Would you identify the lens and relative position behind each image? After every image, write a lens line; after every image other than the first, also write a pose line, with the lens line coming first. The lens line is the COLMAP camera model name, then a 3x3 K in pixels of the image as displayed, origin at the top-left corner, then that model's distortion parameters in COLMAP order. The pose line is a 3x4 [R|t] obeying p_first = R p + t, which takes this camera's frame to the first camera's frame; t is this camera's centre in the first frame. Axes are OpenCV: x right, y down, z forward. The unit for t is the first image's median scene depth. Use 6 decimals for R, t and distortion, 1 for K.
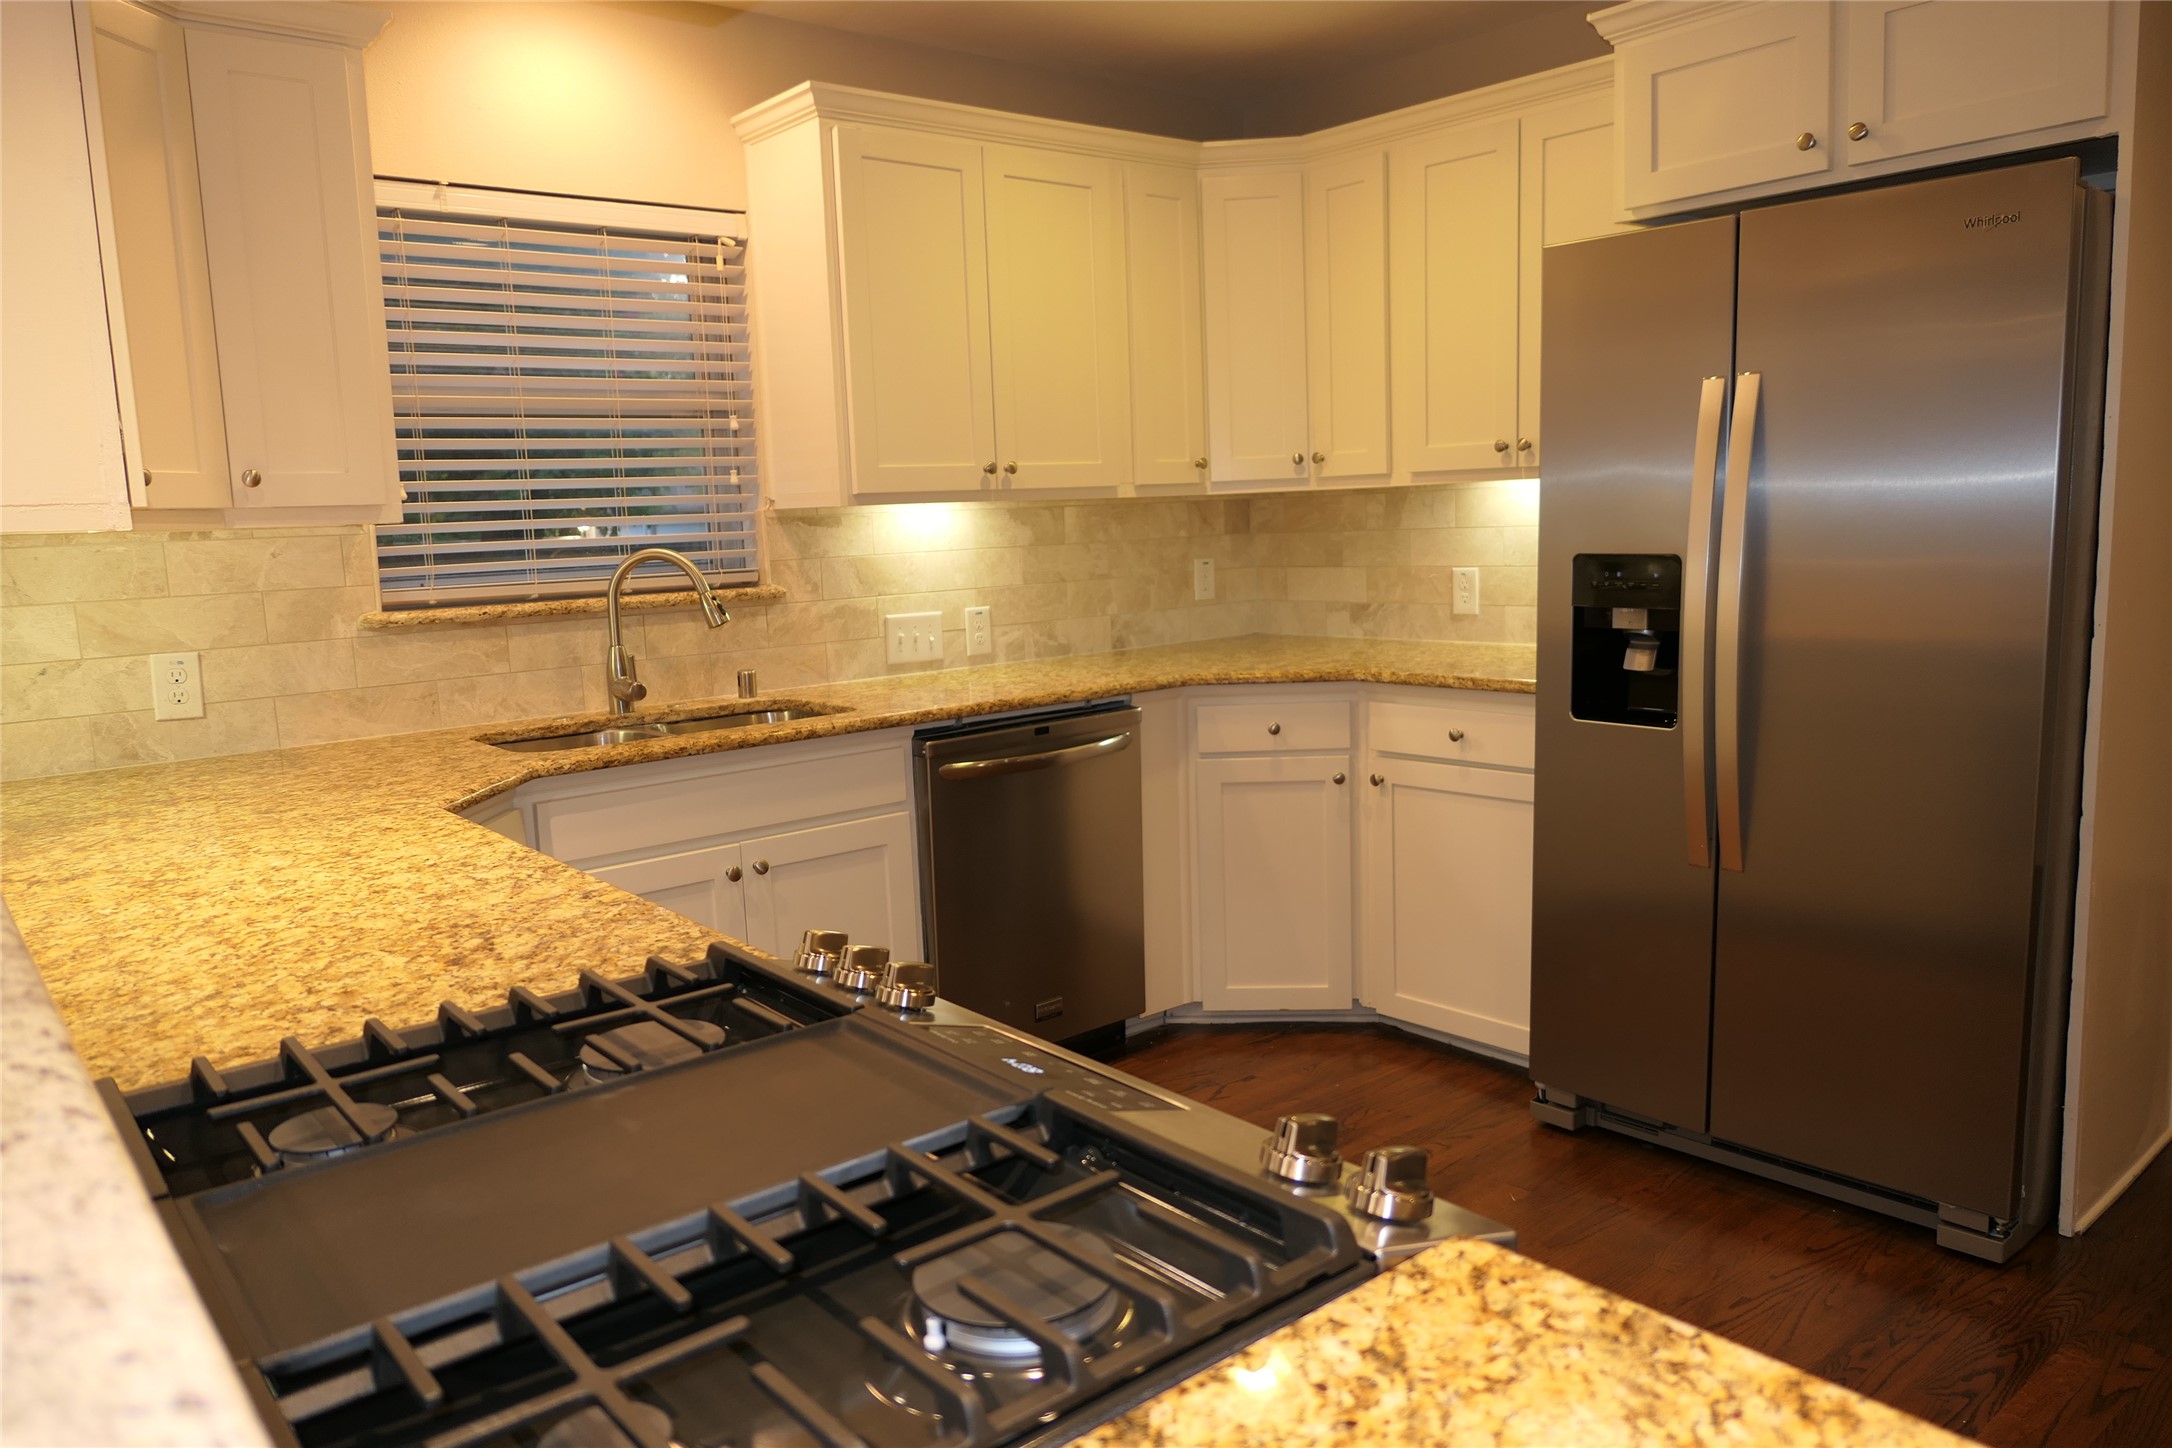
lens RADIAL K [[1508.0, 0, 1086.5], [0, 1508.0, 731.4], [0, 0, 1]] dist [-0.017582, -0.000638]
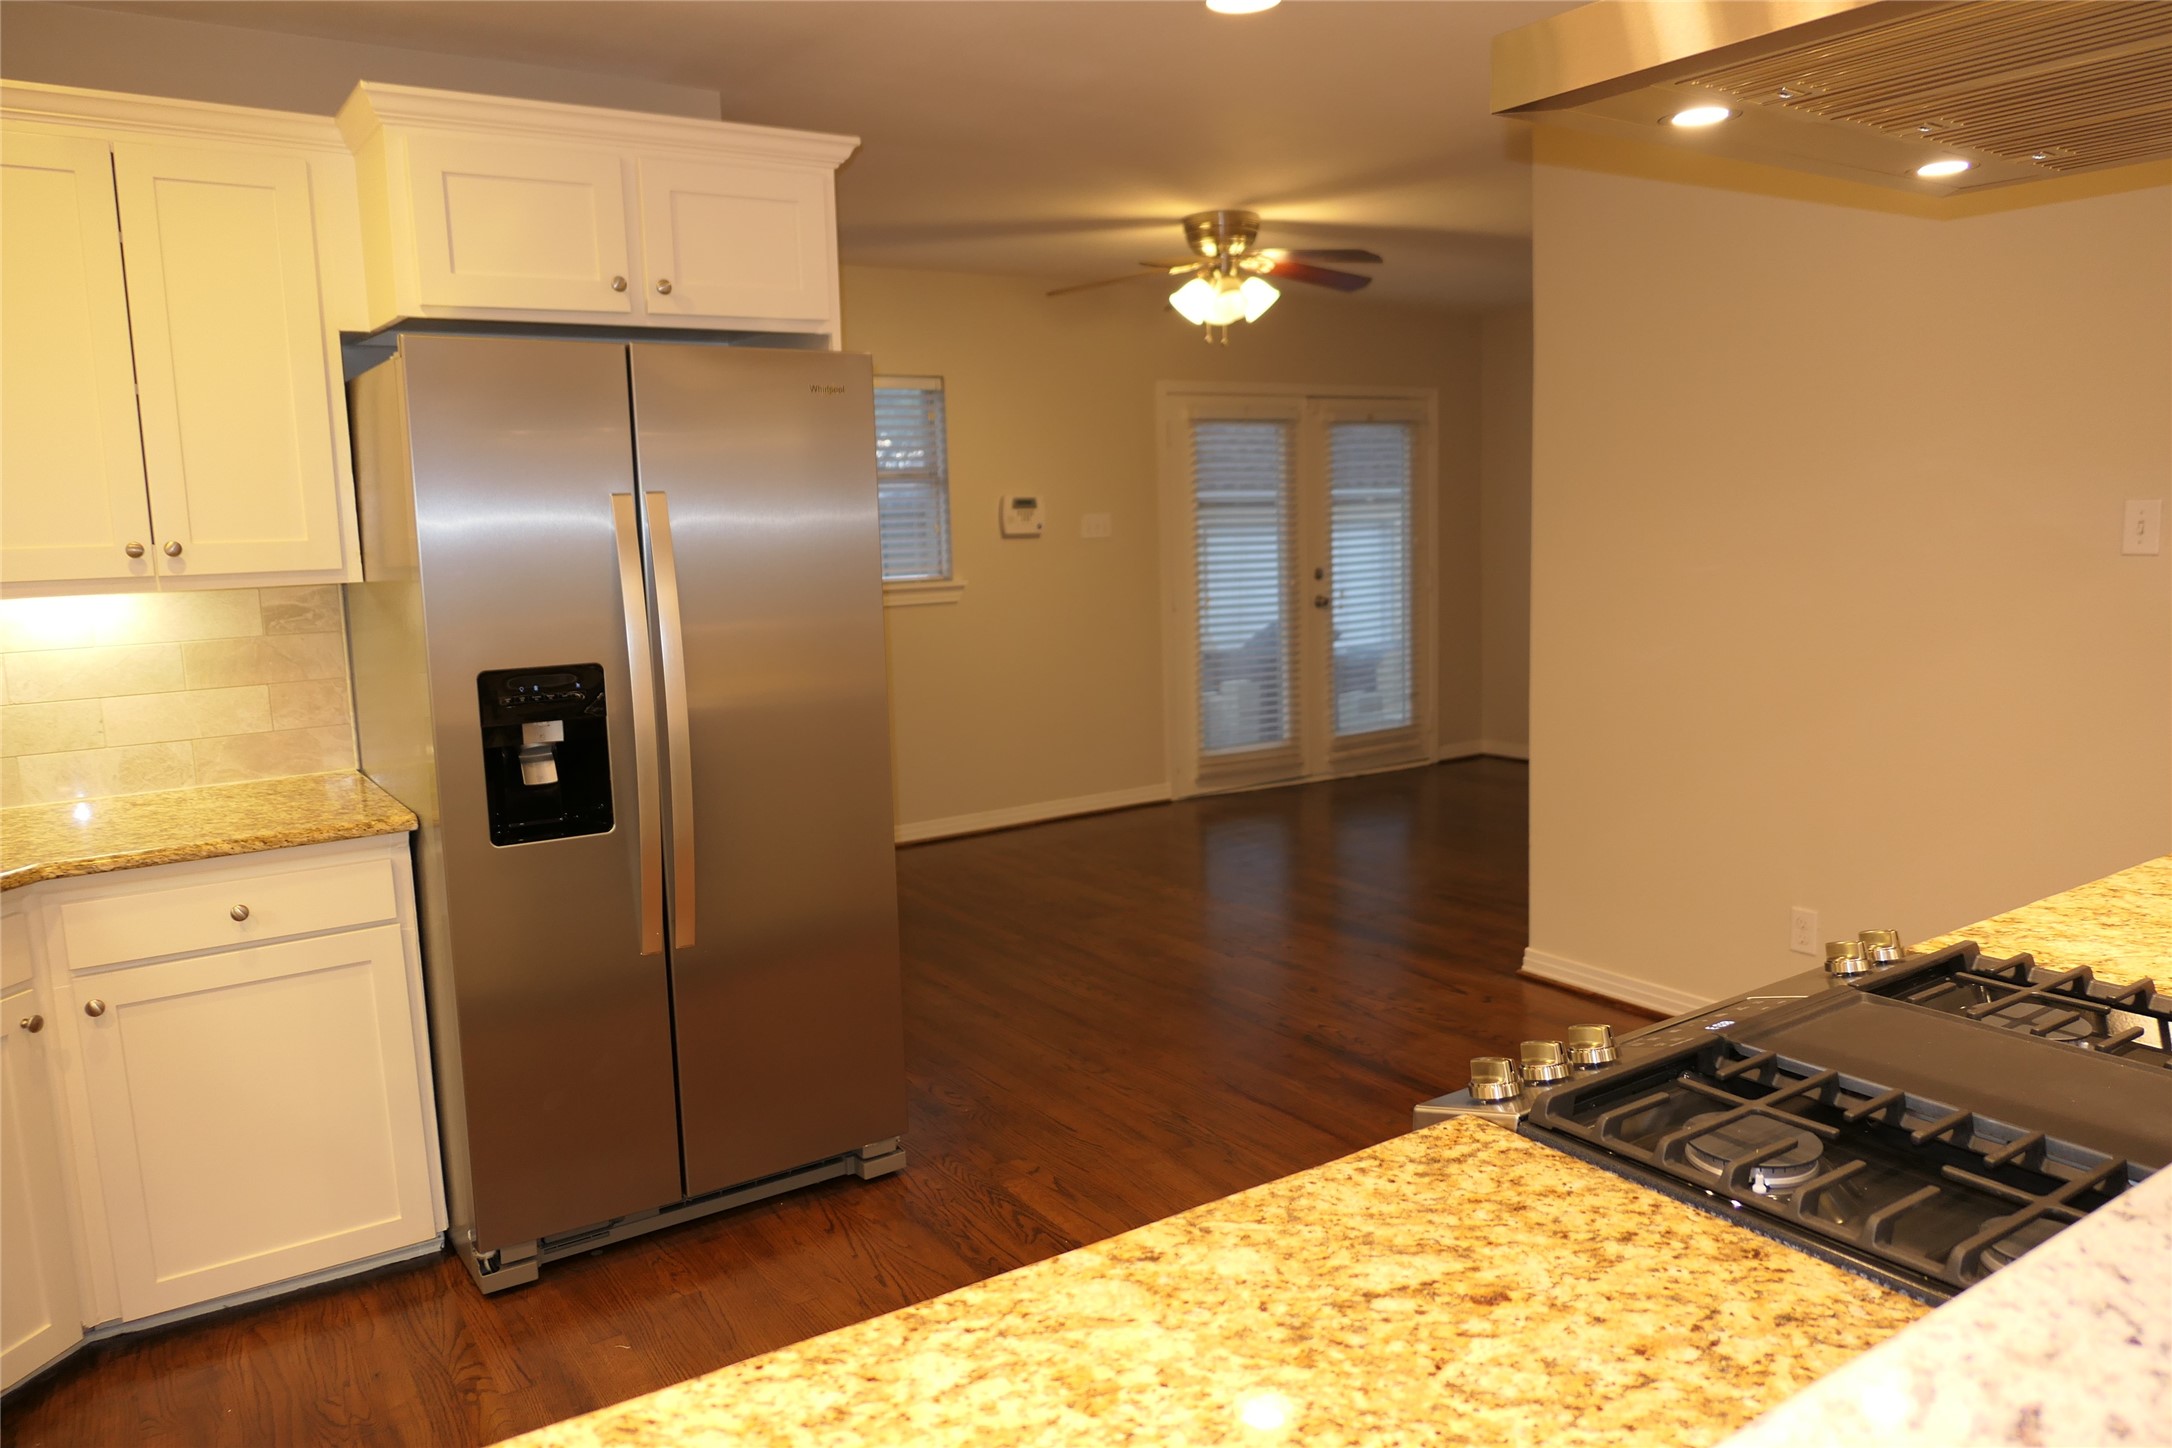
lens RADIAL K [[1520.3, 0, 1080.9], [0, 1520.3, 726.7], [0, 0, 1]] dist [-0.030682, 0.000719]
pose [[0.097944, -0.109343, 0.989167, -0.632963], [0.166400, 0.981753, 0.092047, -0.121160], [-0.981182, 0.155582, 0.114352, 0.599291]]
